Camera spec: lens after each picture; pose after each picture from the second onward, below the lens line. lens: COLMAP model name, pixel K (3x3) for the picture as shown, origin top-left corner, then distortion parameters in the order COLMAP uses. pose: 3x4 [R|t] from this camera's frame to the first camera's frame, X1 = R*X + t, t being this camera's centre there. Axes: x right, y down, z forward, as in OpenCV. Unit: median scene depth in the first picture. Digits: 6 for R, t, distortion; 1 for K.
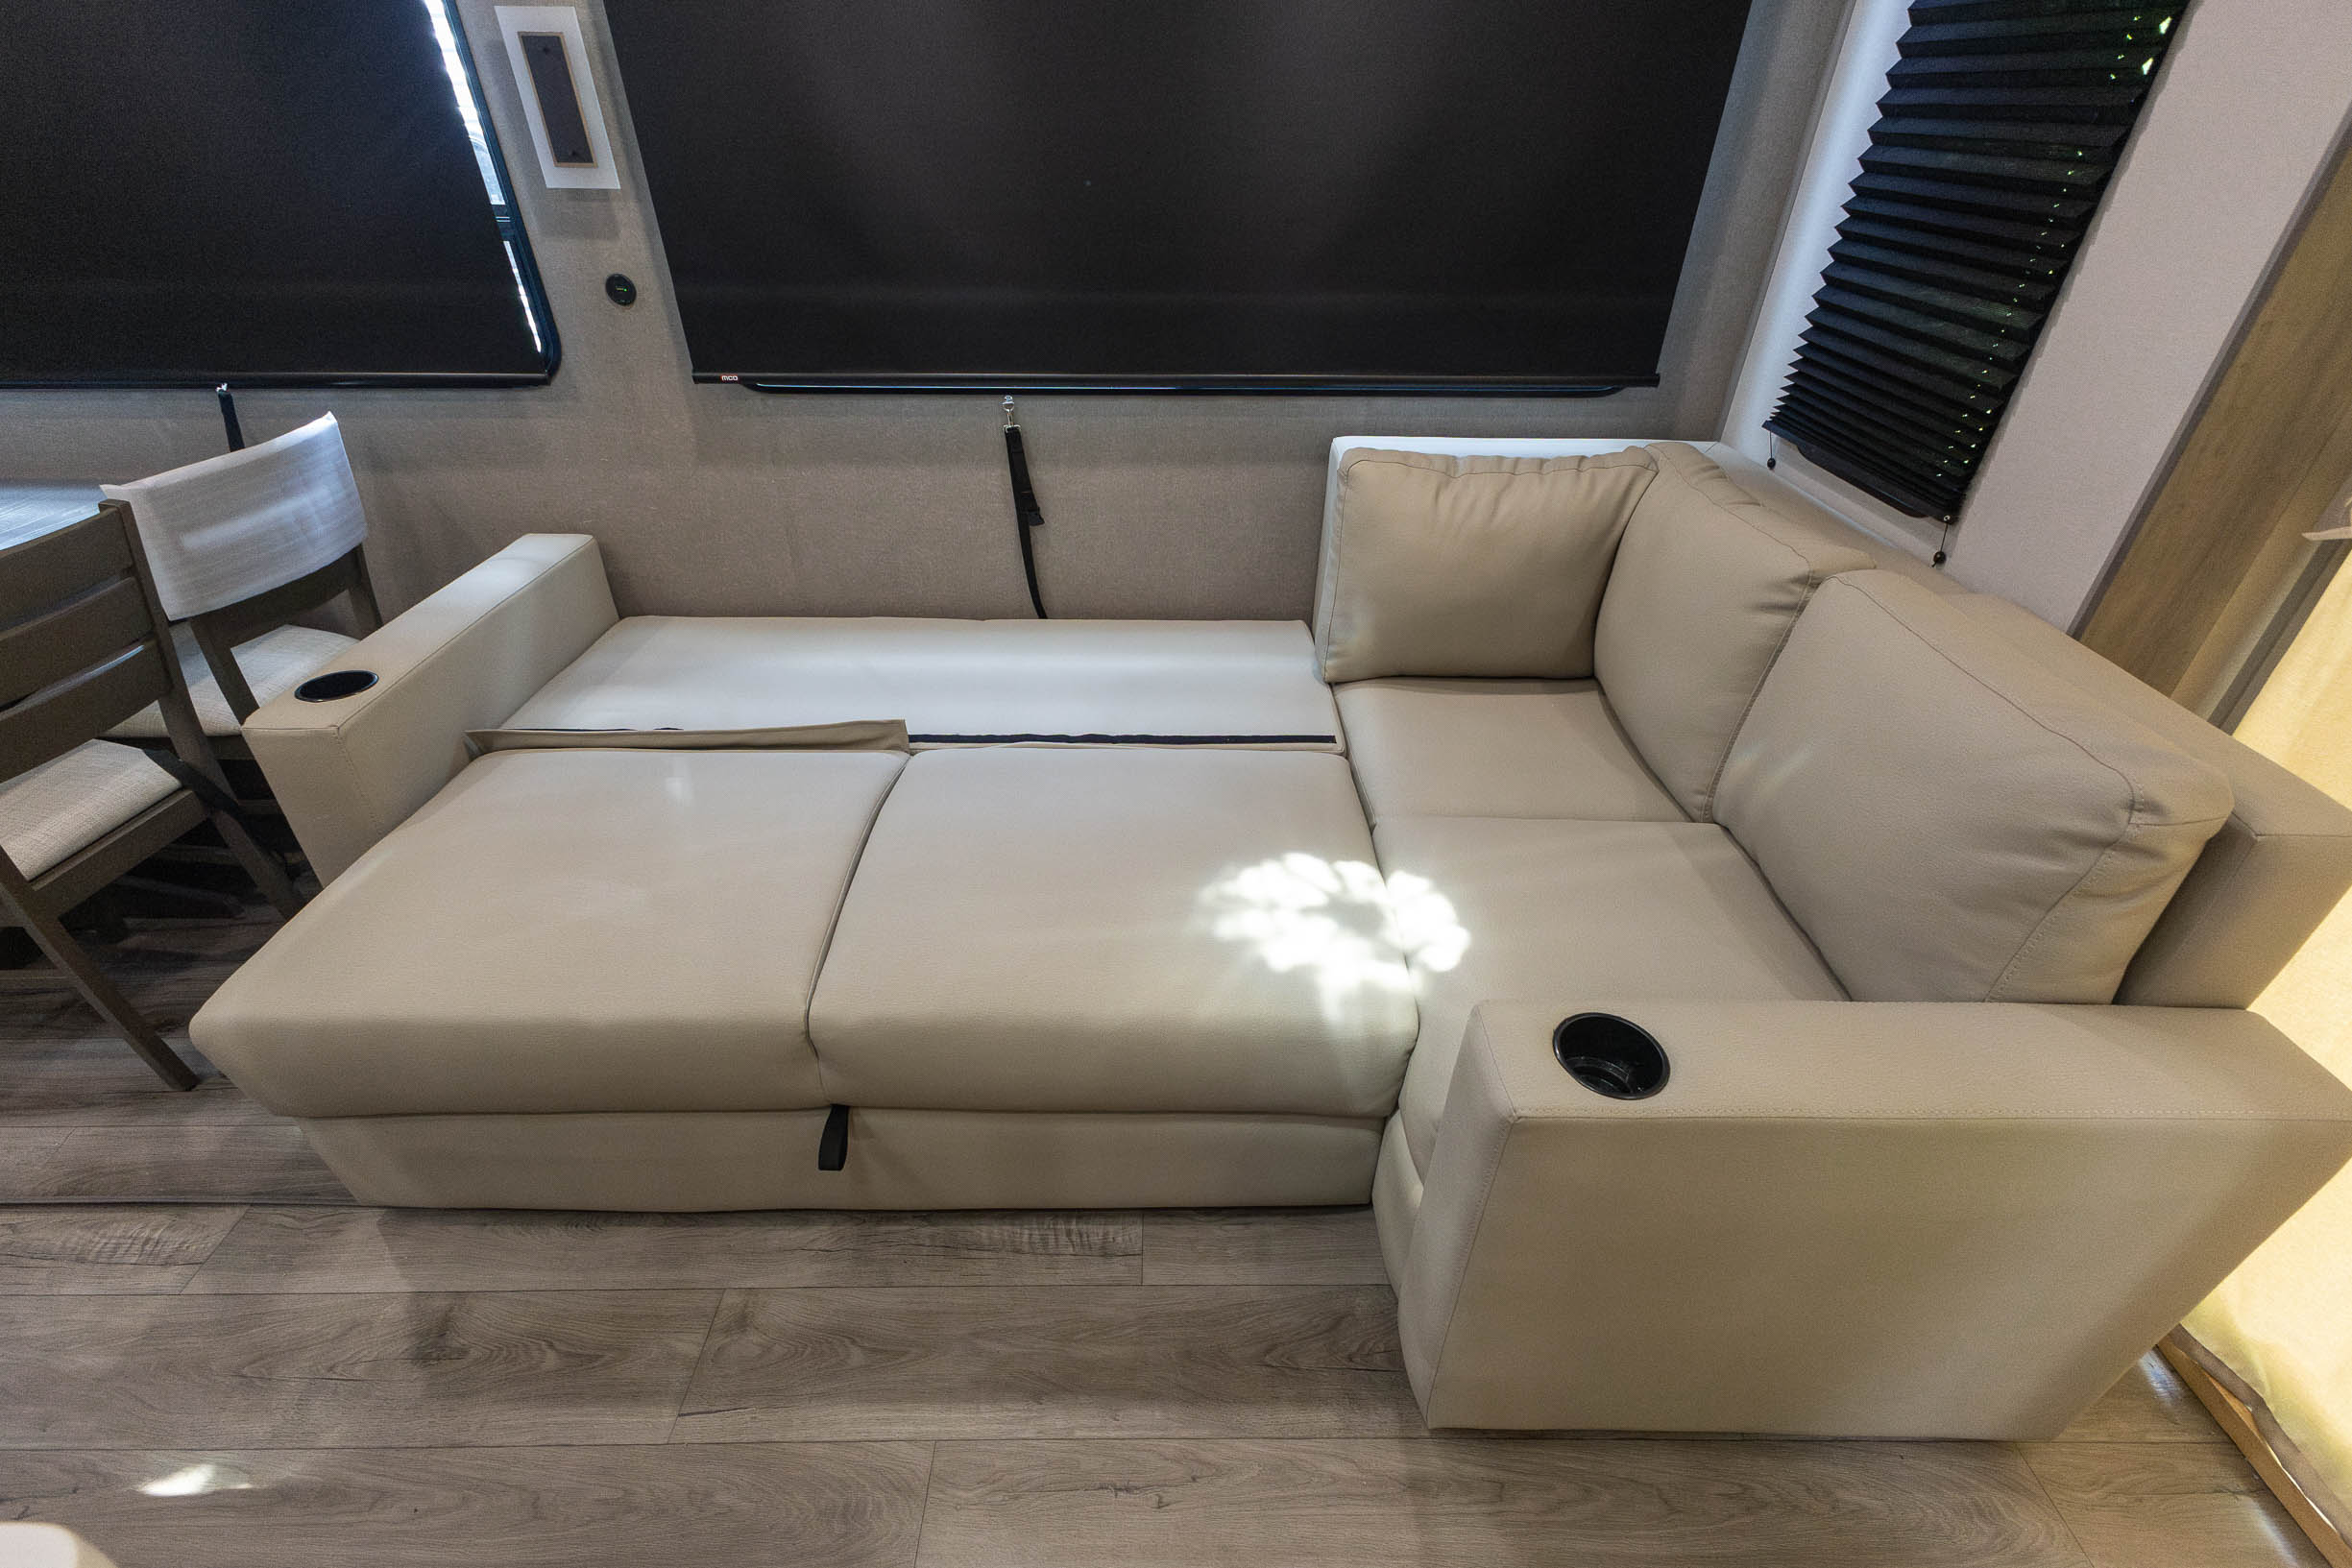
lens RADIAL K [[1042.1, 0, 1176.0], [0, 1042.1, 784.0], [0, 0, 1]] dist [-0.006406, -0.000055]
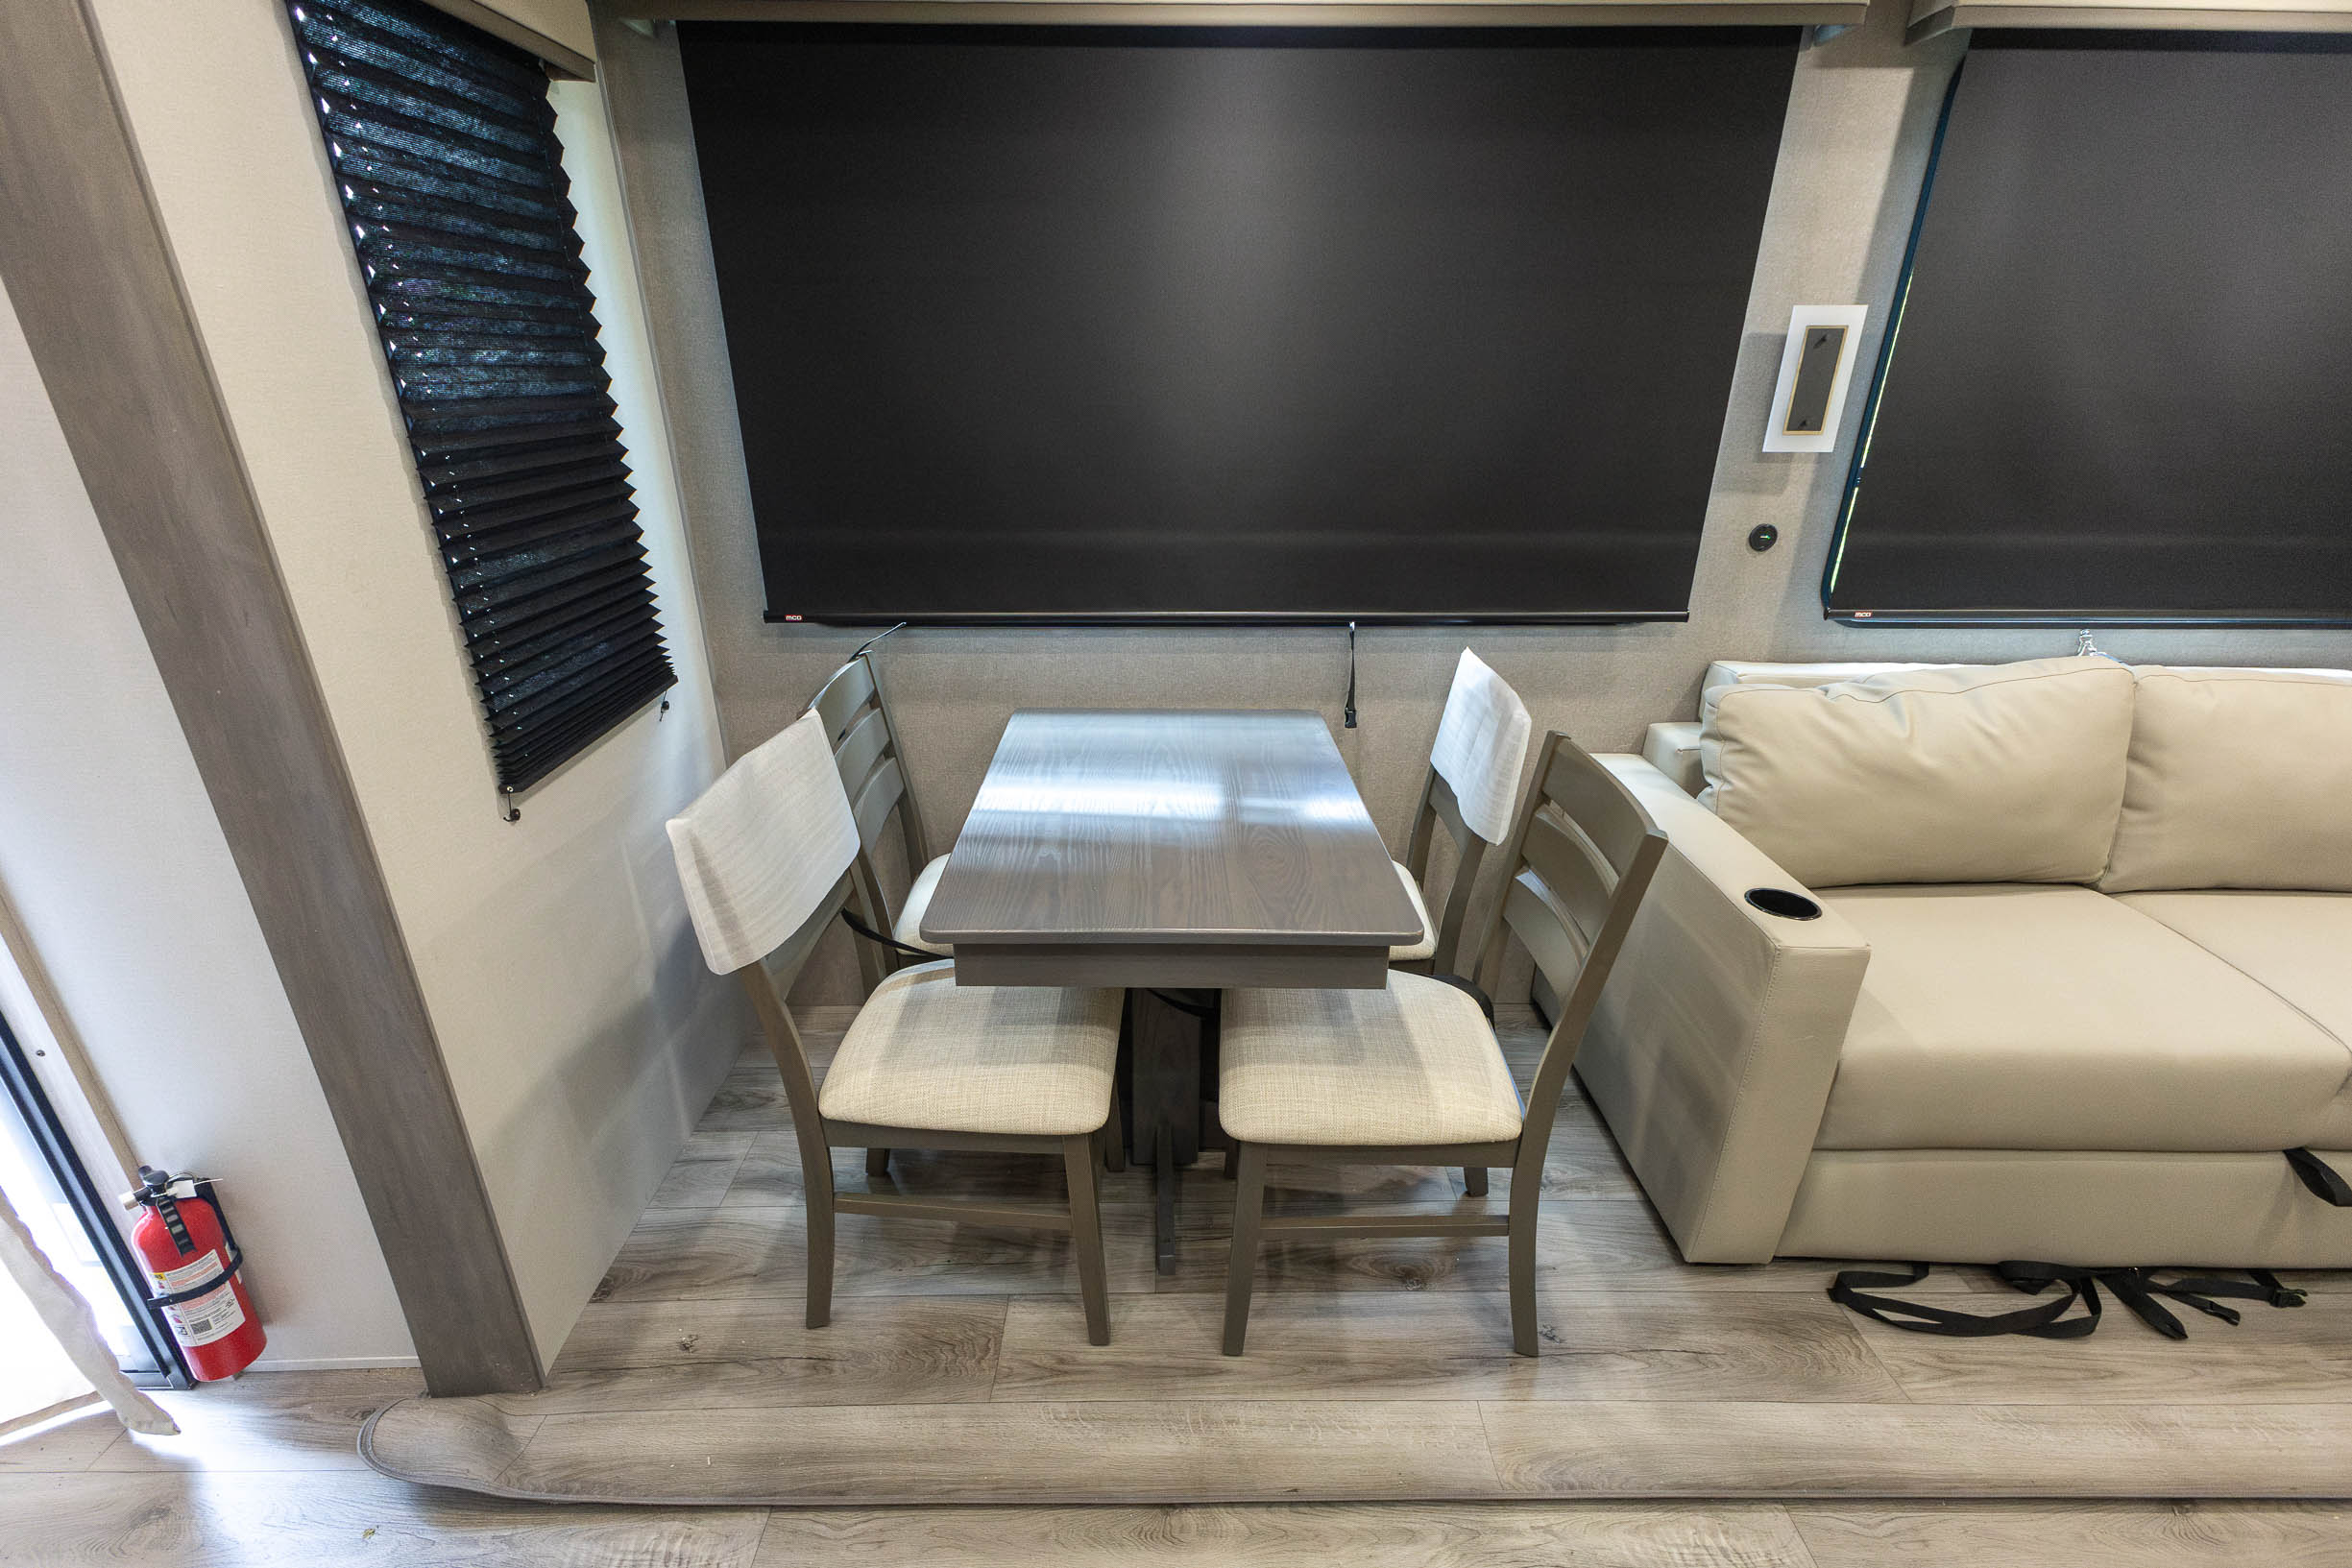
lens RADIAL K [[1069.0, 0, 1176.0], [0, 1069.0, 784.0], [0, 0, 1]] dist [-0.008705, -0.000343]
pose [[0.999945, -0.010272, 0.001972, -1.114831], [0.010457, 0.977186, -0.212128, 0.001298], [0.000252, 0.212137, 0.977240, -0.022780]]
